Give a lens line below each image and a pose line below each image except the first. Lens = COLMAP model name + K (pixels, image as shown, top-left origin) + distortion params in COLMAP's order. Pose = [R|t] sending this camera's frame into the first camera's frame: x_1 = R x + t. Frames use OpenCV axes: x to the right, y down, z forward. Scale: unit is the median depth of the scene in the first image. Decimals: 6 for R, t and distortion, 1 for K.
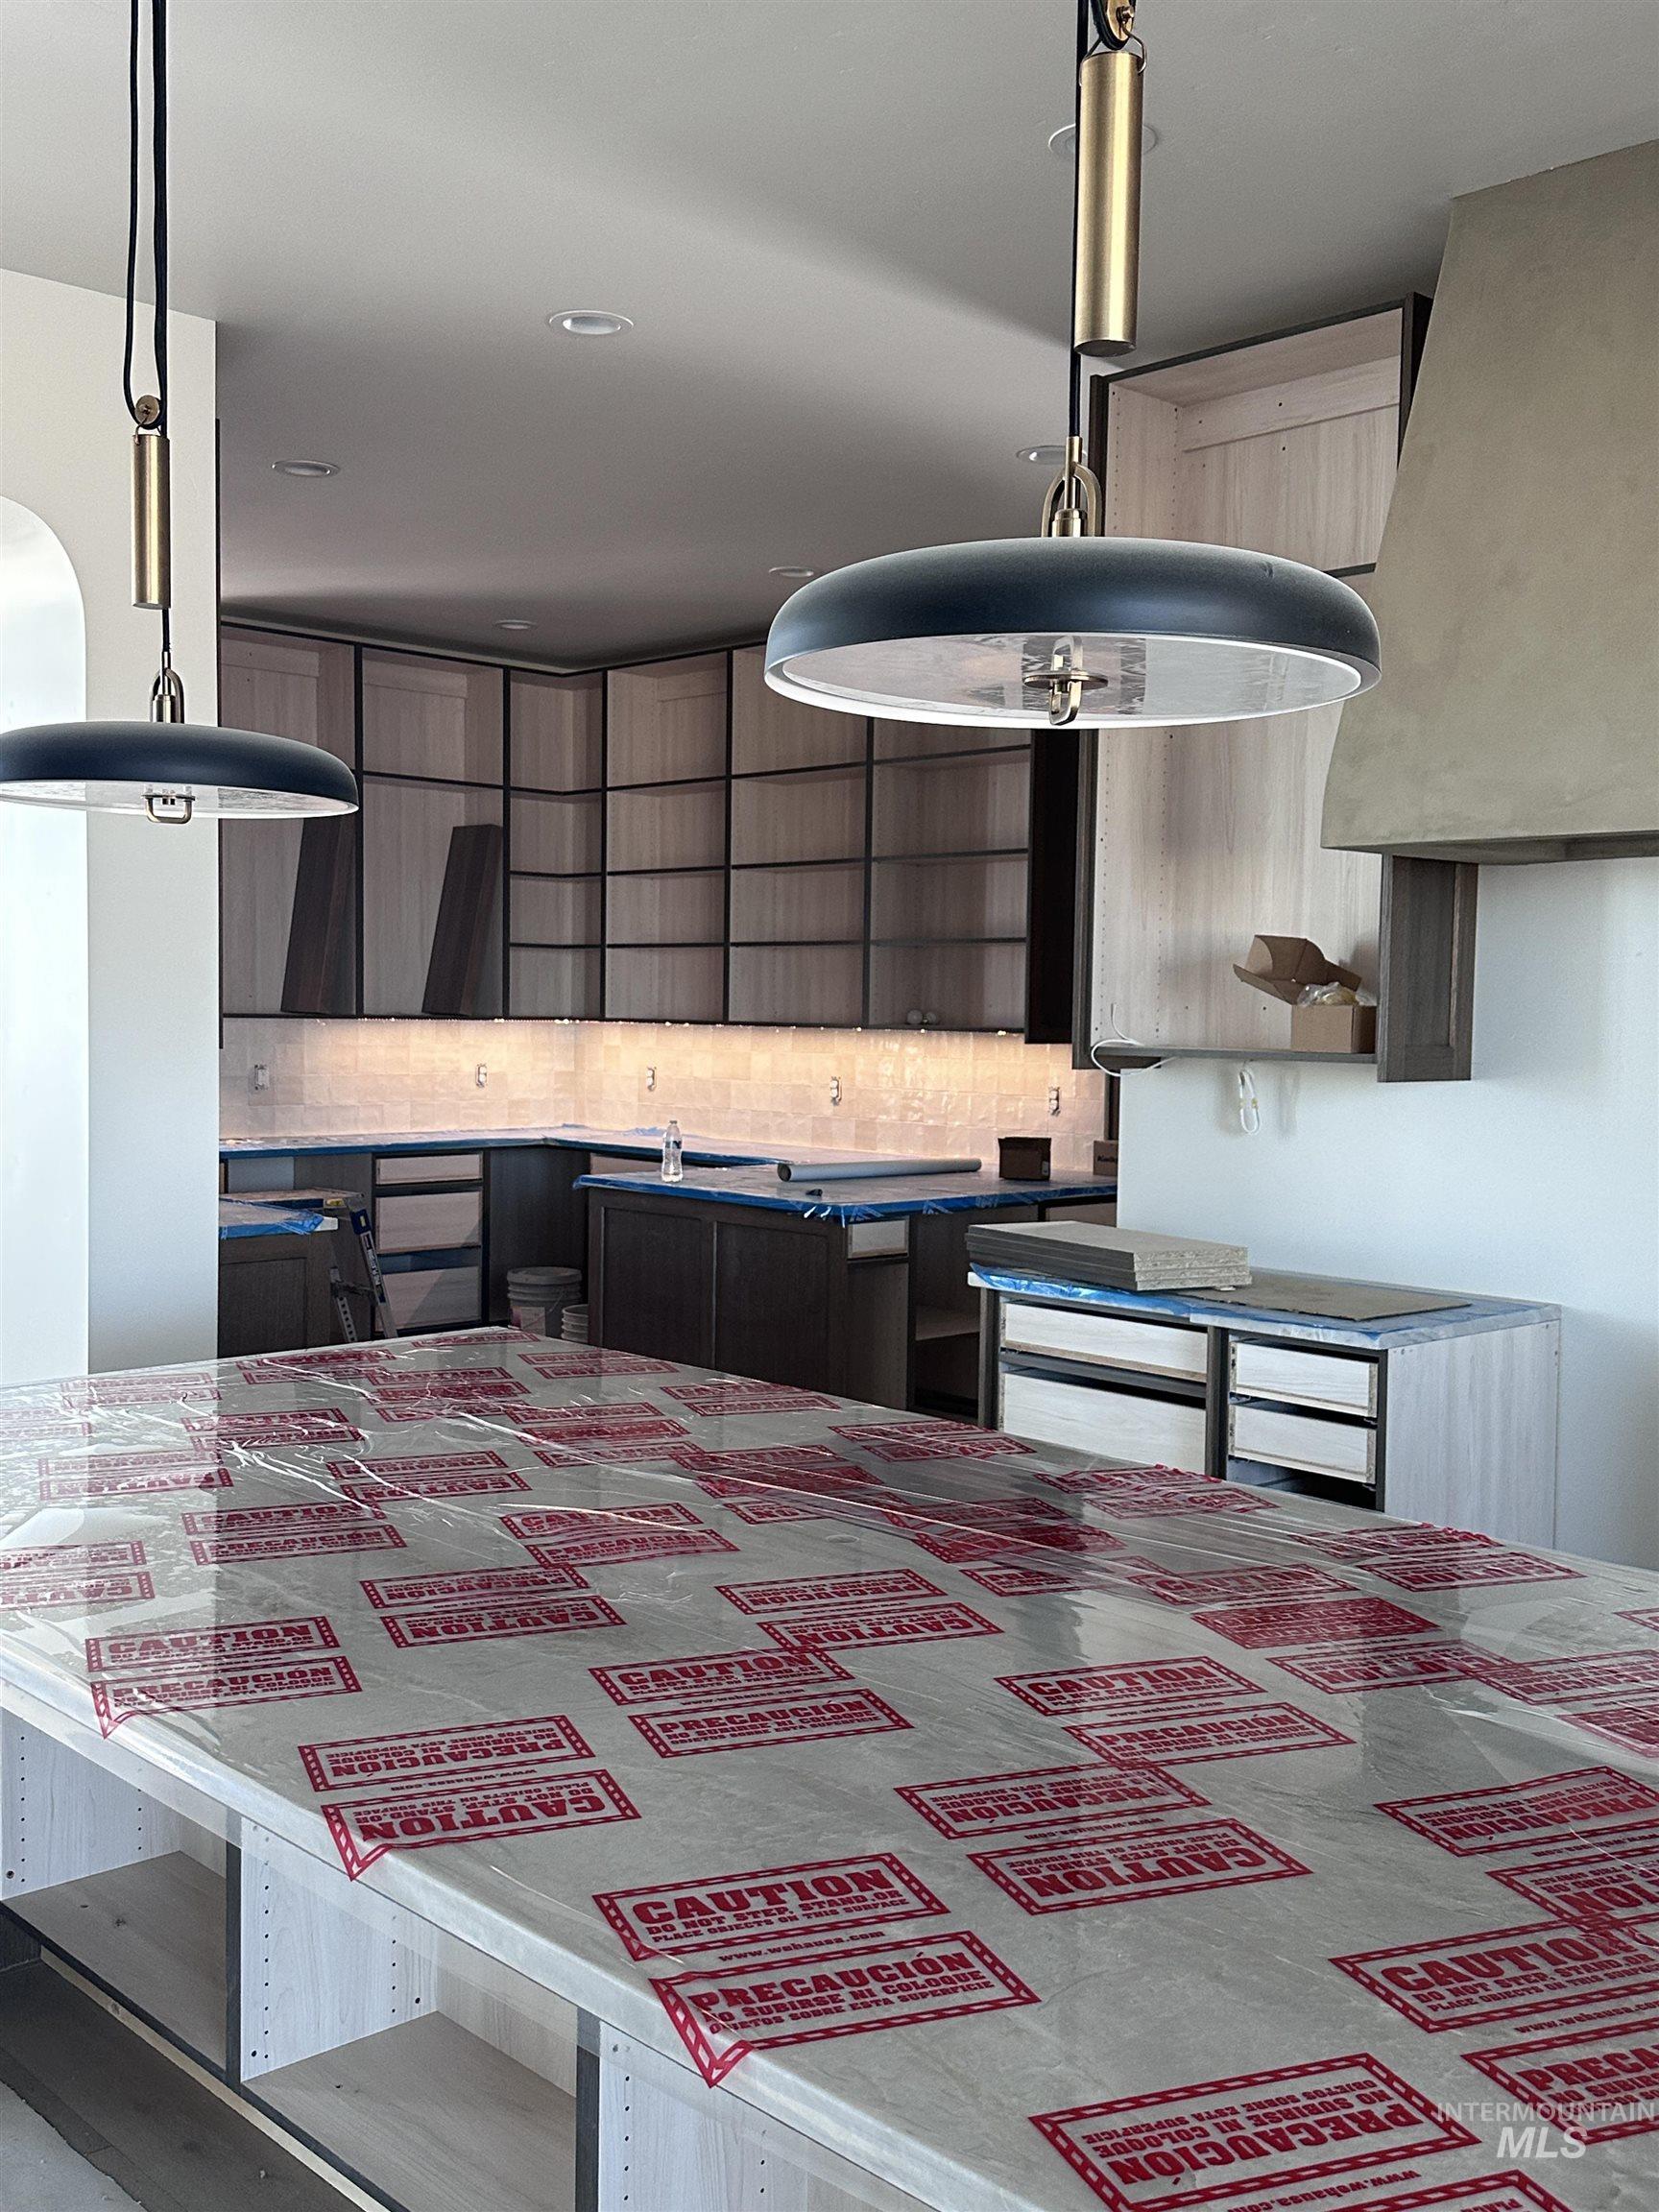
lens RADIAL K [[2134.5, 0, 829.5], [0, 2134.5, 1106.0], [0, 0, 1]] dist [0.035470, -0.004241]
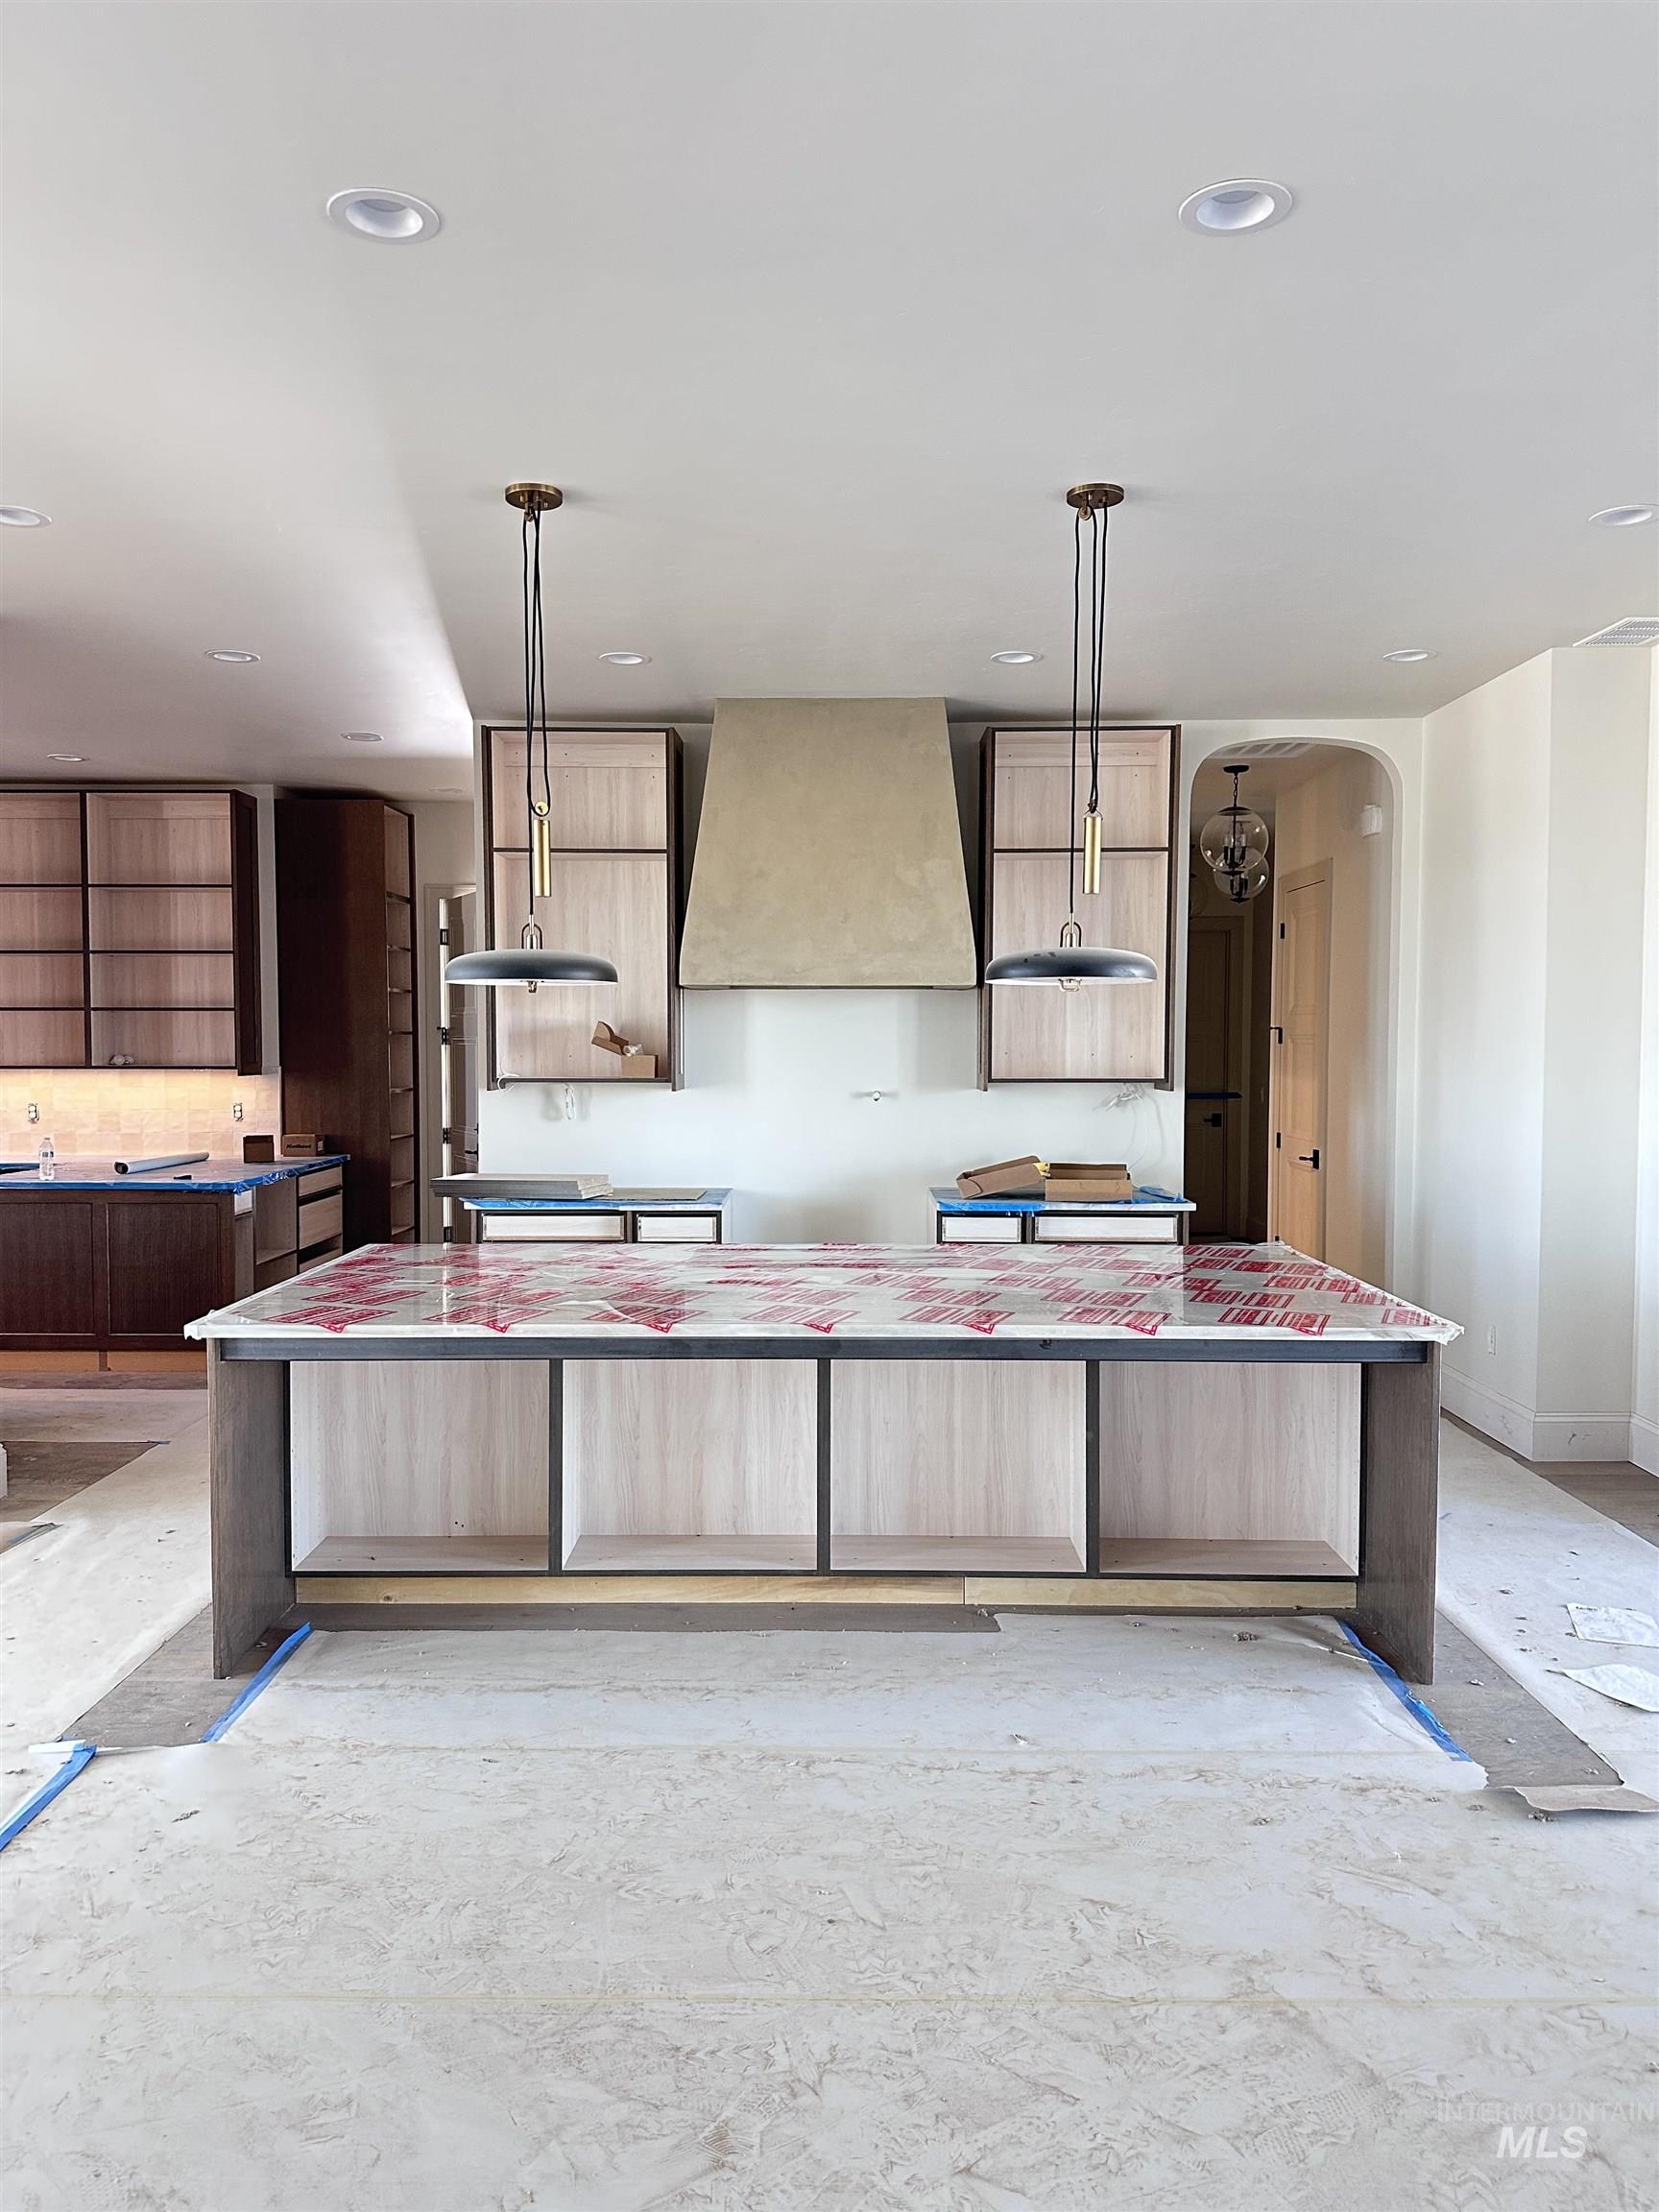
lens RADIAL K [[1646.9, 0, 829.5], [0, 1646.9, 1106.0], [0, 0, 1]] dist [0.034434, -0.002478]
pose [[0.657482, -0.047924, 0.751944, -0.774501], [0.043487, 0.998725, 0.025628, -0.028094], [-0.752214, 0.015850, 0.658728, -0.183312]]
